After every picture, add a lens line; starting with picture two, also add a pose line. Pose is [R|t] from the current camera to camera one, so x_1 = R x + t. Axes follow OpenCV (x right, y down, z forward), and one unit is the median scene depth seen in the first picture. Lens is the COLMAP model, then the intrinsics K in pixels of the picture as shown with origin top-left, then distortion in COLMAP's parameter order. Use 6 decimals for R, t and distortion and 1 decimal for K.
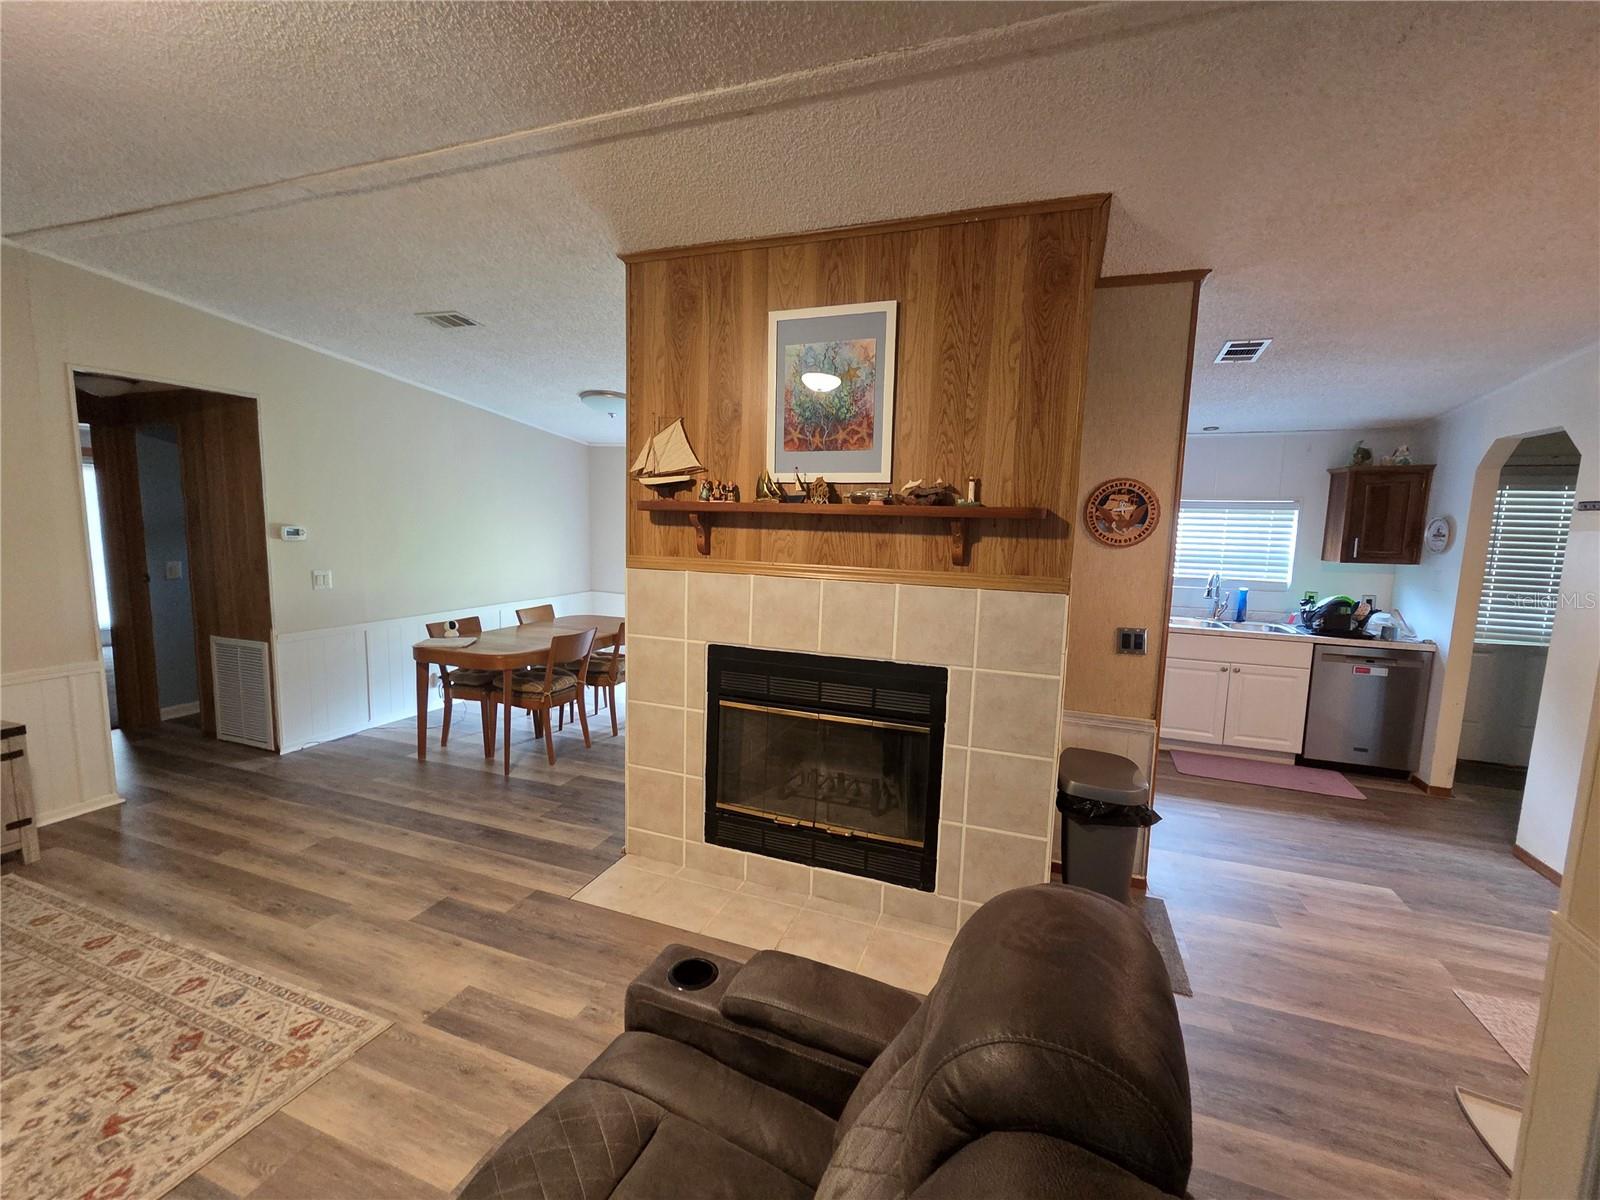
lens RADIAL K [[646.7, 0, 791.2], [0, 646.7, 598.1], [0, 0, 1]] dist [0.004057, 0.000332]
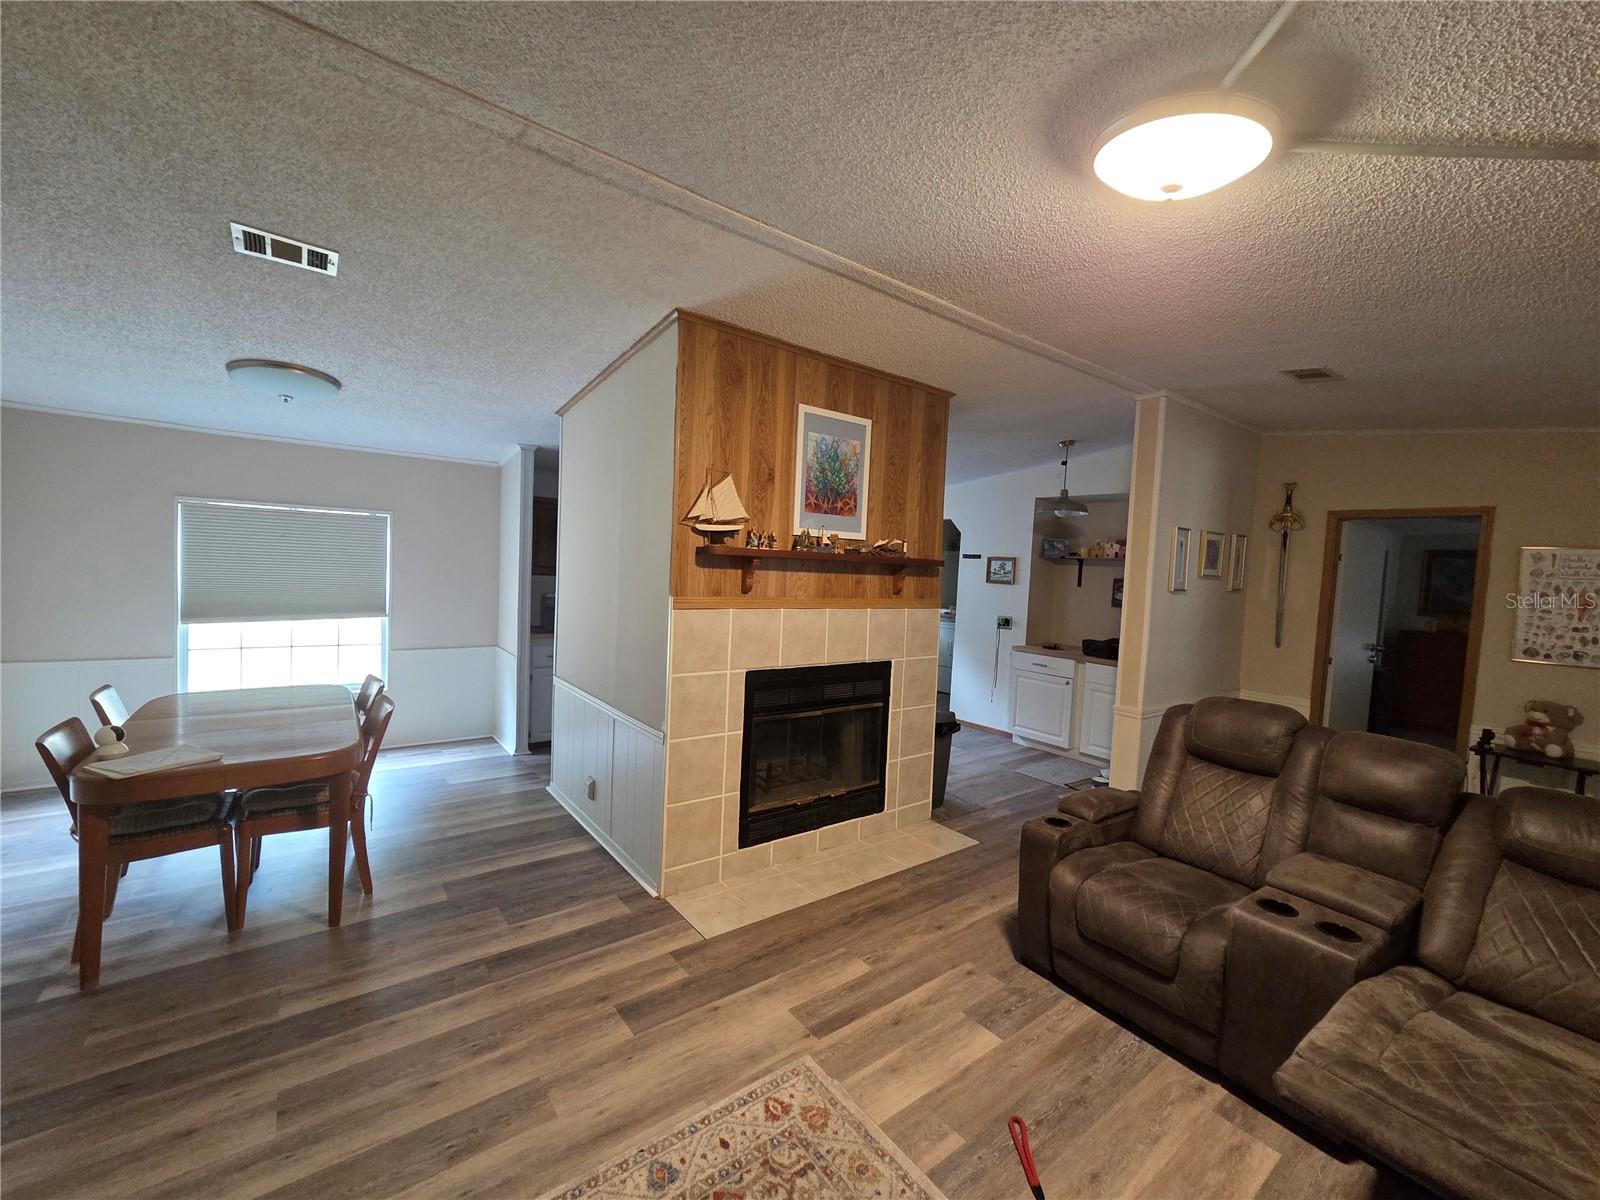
lens RADIAL K [[646.7, 0, 799.1], [0, 646.7, 604.0], [0, 0, 1]] dist [0.004057, 0.000332]
pose [[0.546097, -0.053013, 0.836043, -1.118123], [0.068786, 0.997463, 0.018318, -0.068018], [-0.834893, 0.047505, 0.548358, 0.312146]]
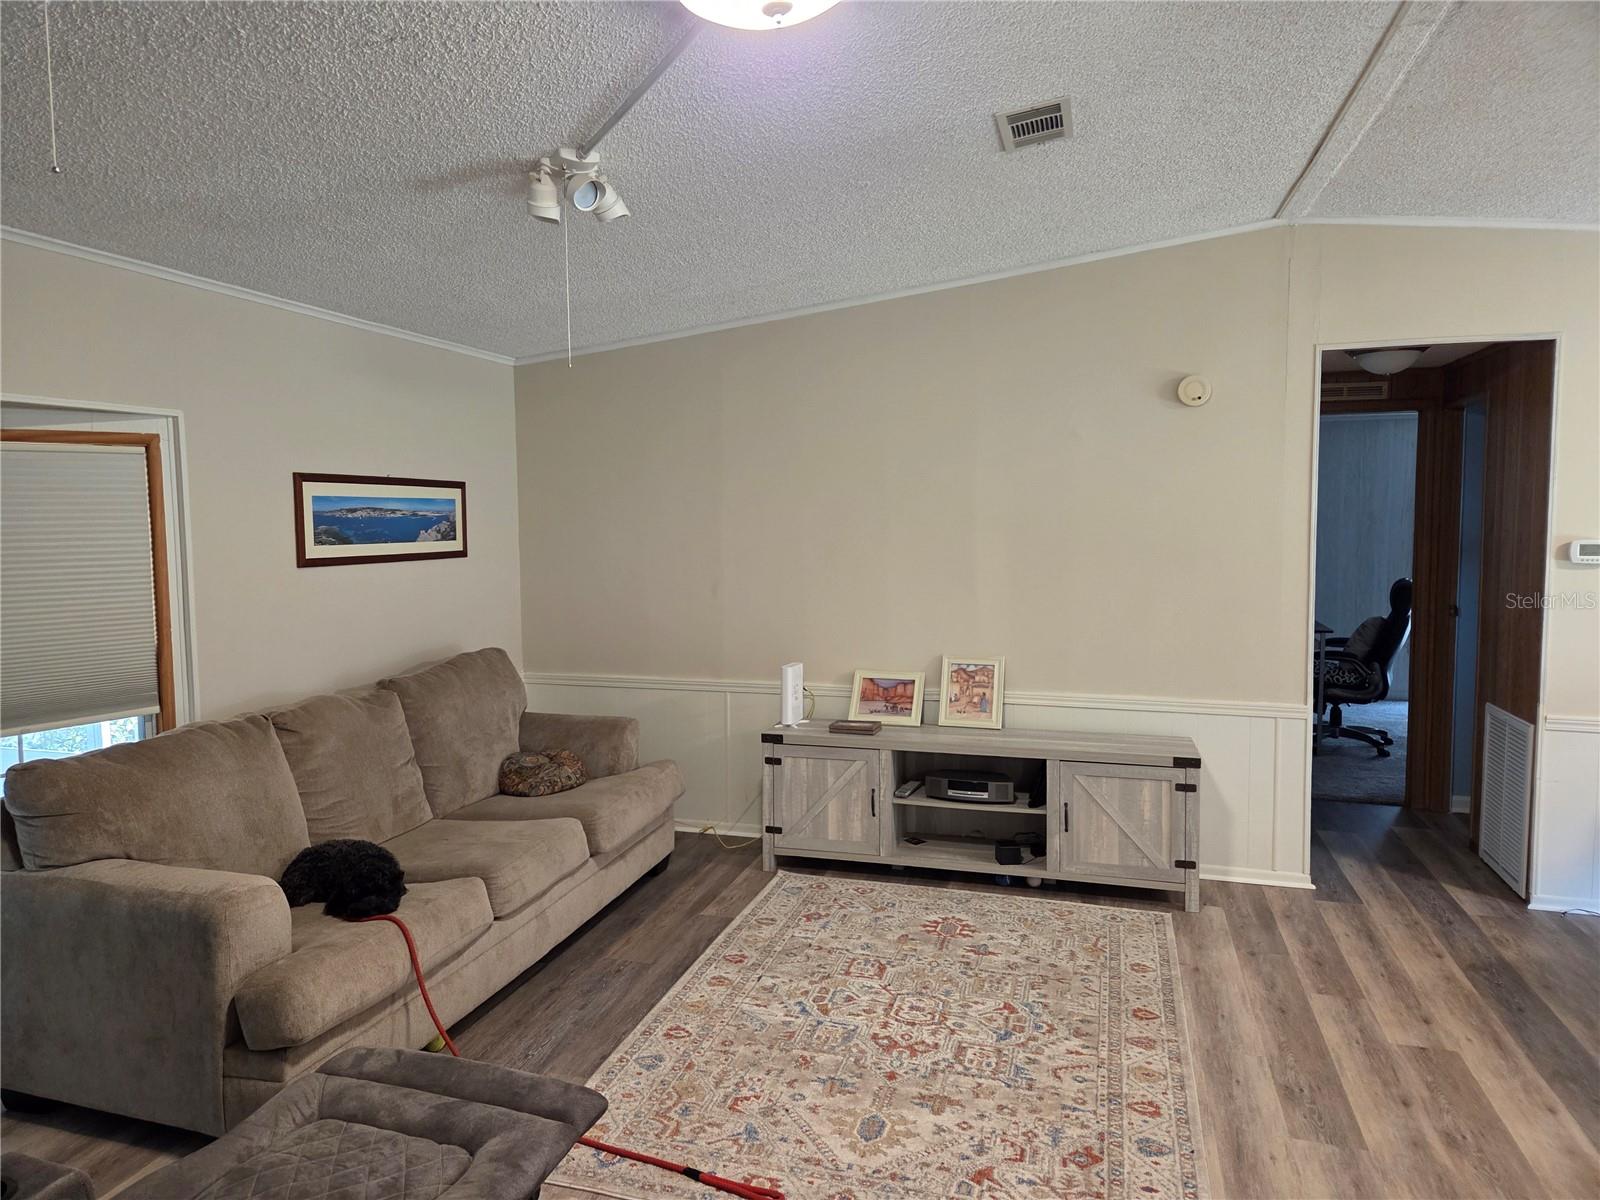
lens RADIAL K [[1066.4, 0, 796.6], [0, 1066.4, 590.6], [0, 0, 1]] dist [-0.001419, -0.004105]
pose [[0.067179, 0.045731, -0.996692, 0.267266], [-0.112557, 0.992919, 0.037971, -0.031851], [0.991372, 0.109634, 0.071851, 0.335100]]
